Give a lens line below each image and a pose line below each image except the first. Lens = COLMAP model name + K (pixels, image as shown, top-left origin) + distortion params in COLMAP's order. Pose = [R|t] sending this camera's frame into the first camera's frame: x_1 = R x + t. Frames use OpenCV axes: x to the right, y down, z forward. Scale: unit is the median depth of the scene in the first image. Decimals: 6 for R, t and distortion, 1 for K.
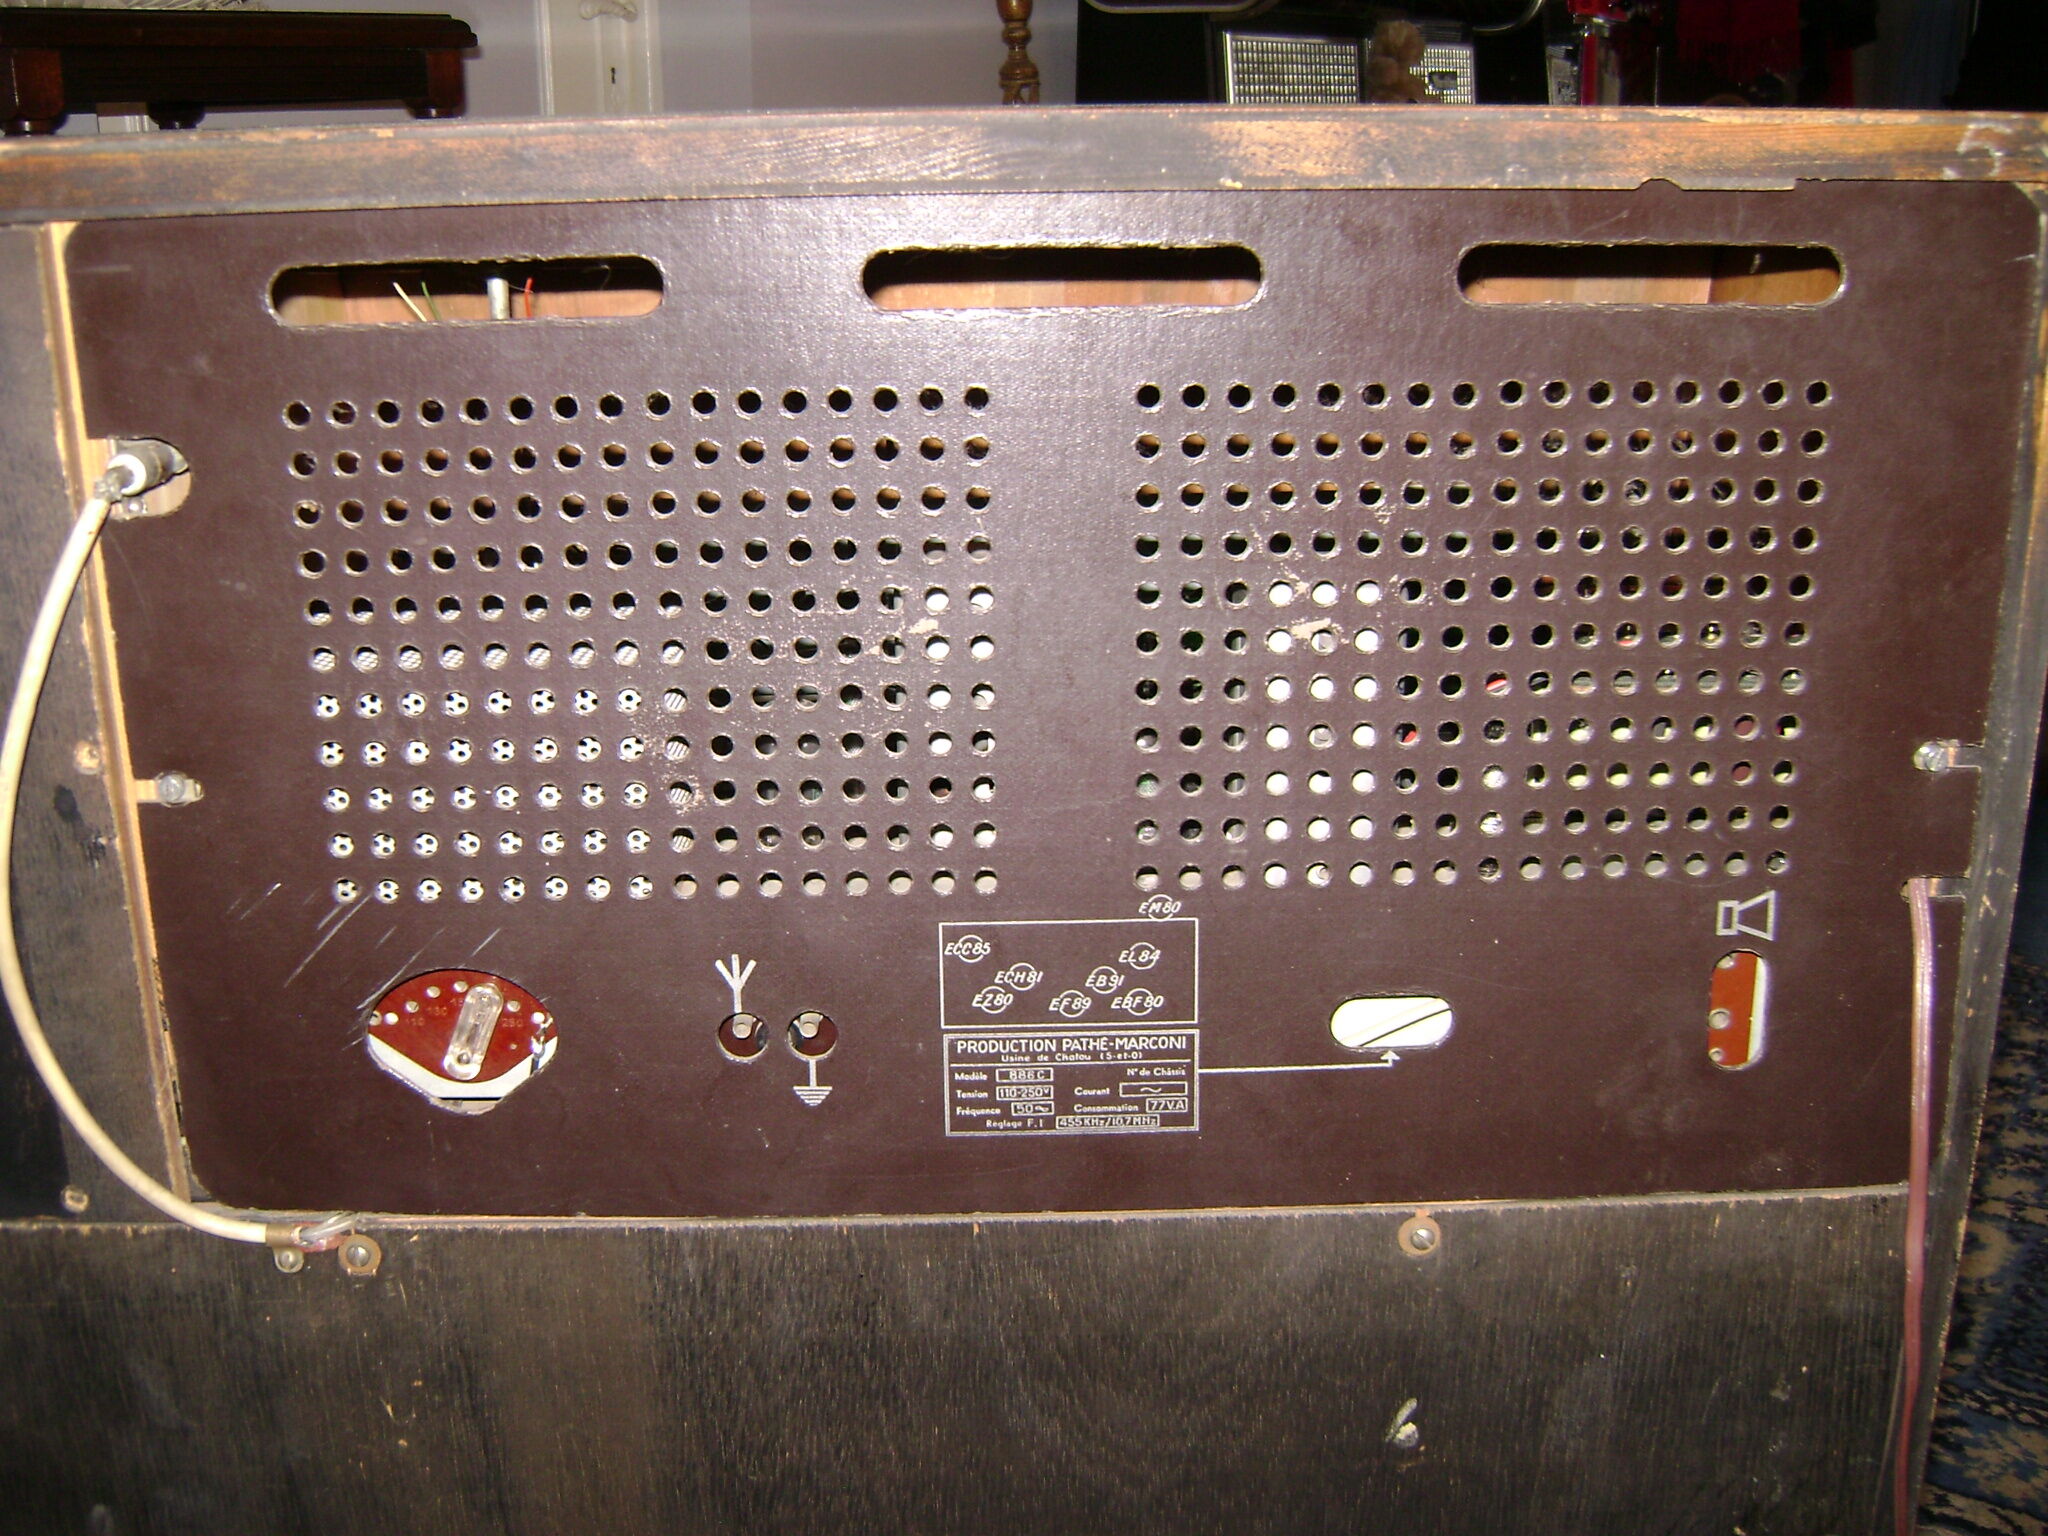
lens RADIAL K [[2085.9, 0, 1026.5], [0, 2085.9, 772.7], [0, 0, 1]] dist [-0.135319, 0.000000]
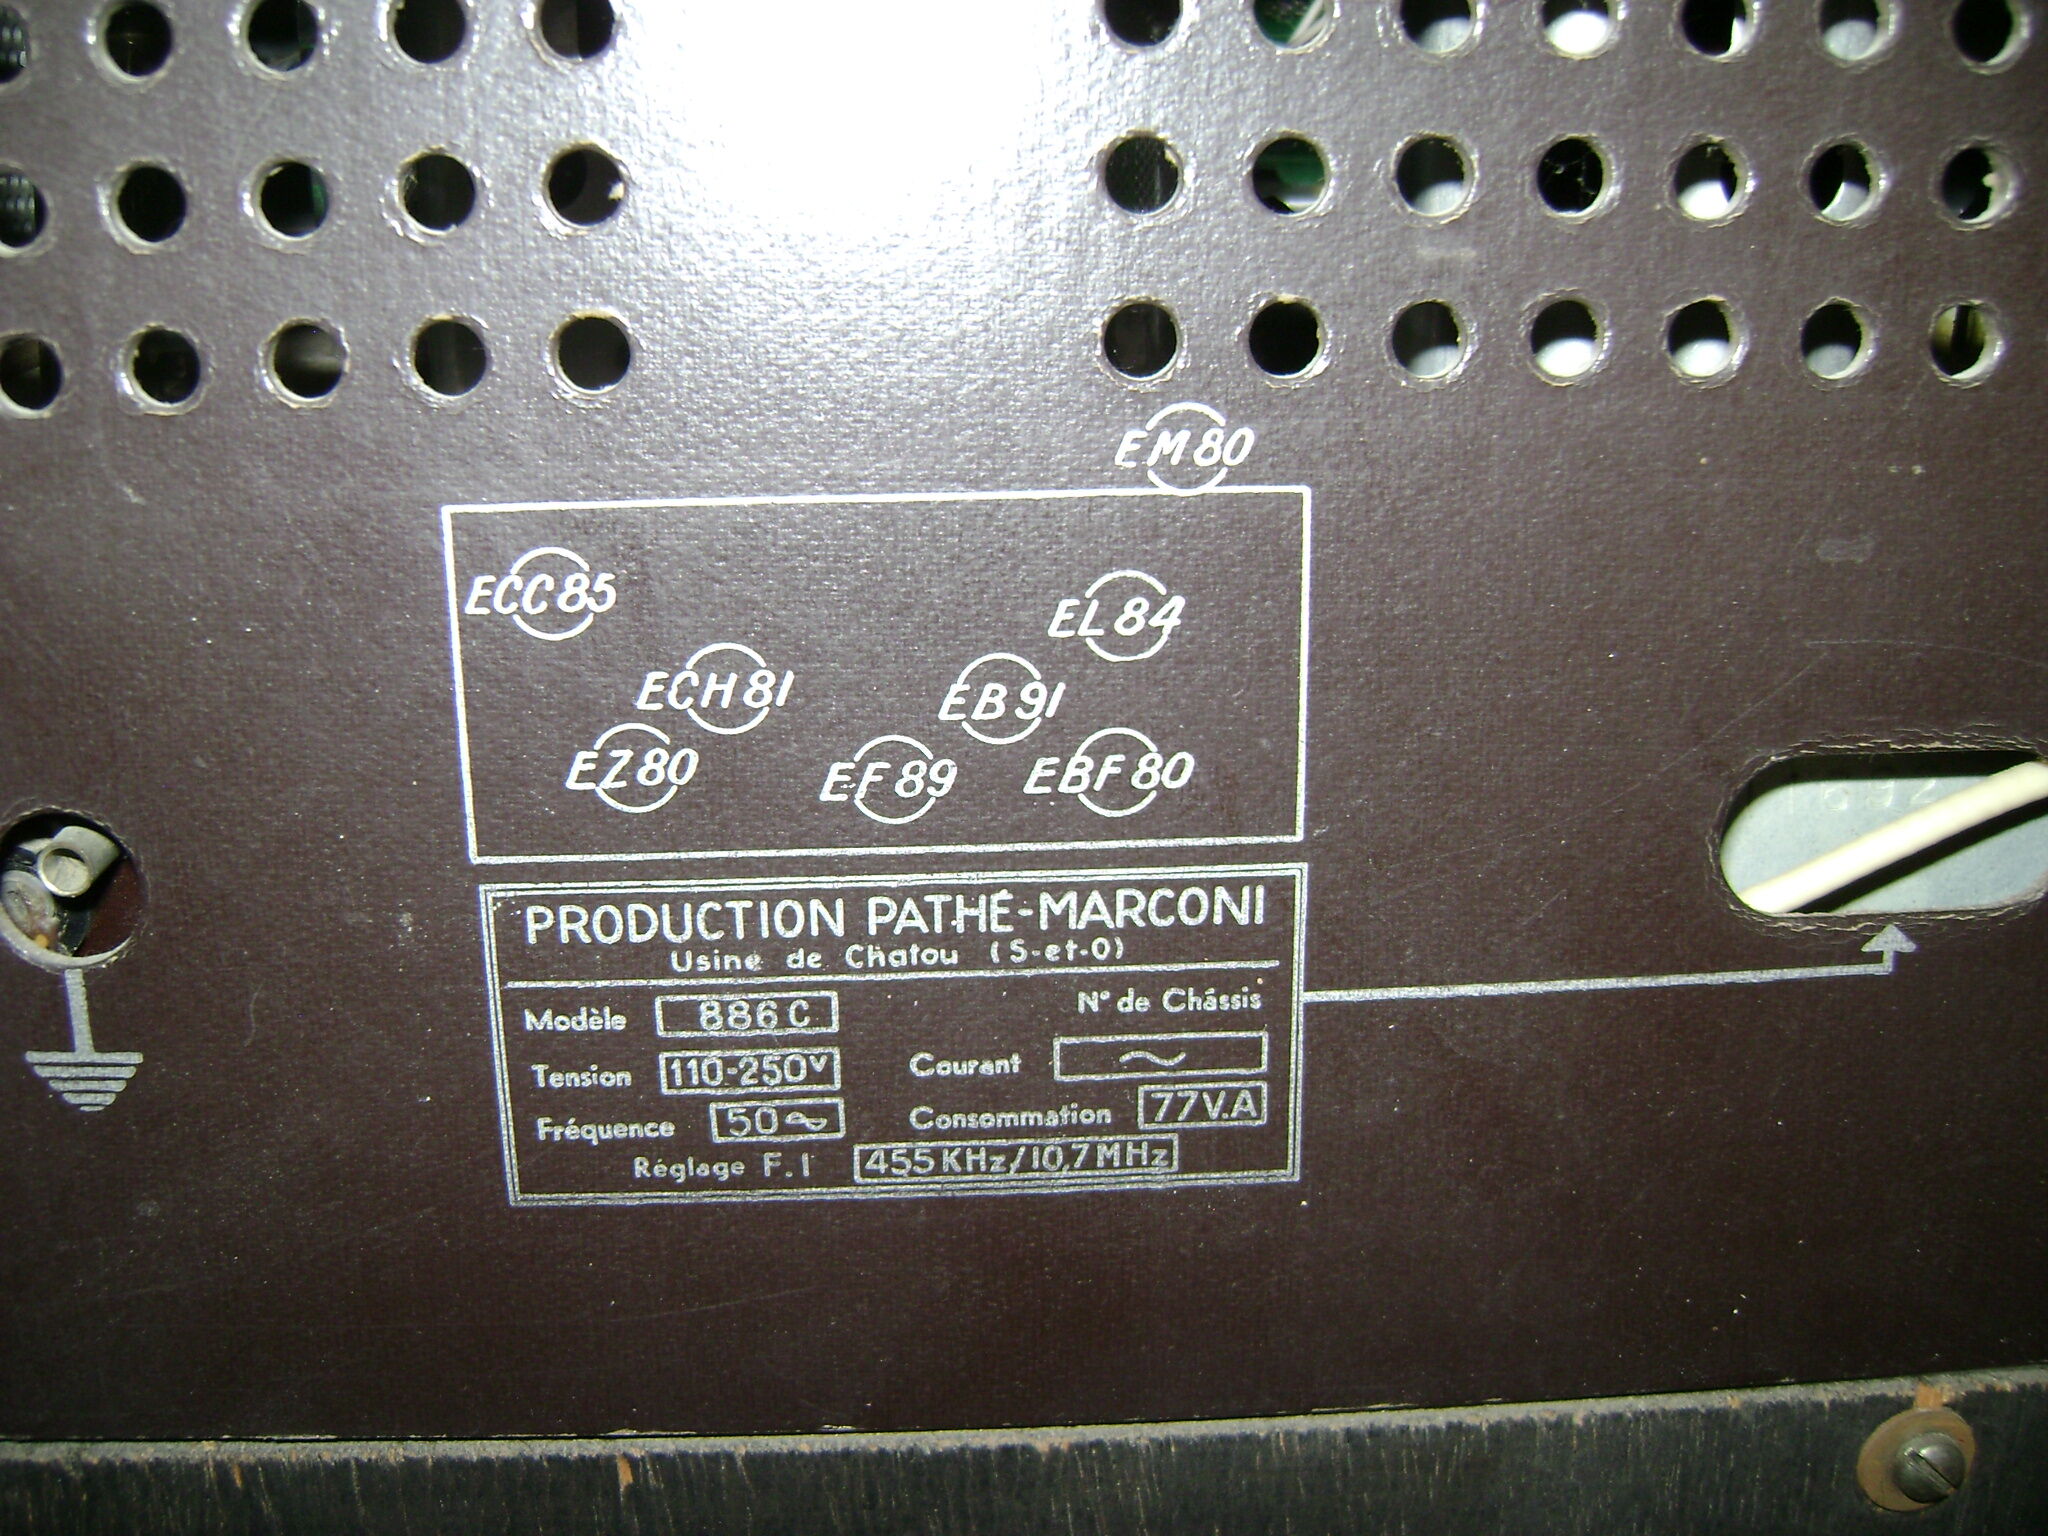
lens RADIAL K [[2085.9, 0, 1019.0], [0, 2085.9, 756.8], [0, 0, 1]] dist [-0.135319, 0.000000]
pose [[0.999526, -0.007139, 0.029930, 0.030710], [0.006174, 0.999462, 0.032223, 0.097155], [-0.030144, -0.032023, 0.999032, 0.690086]]
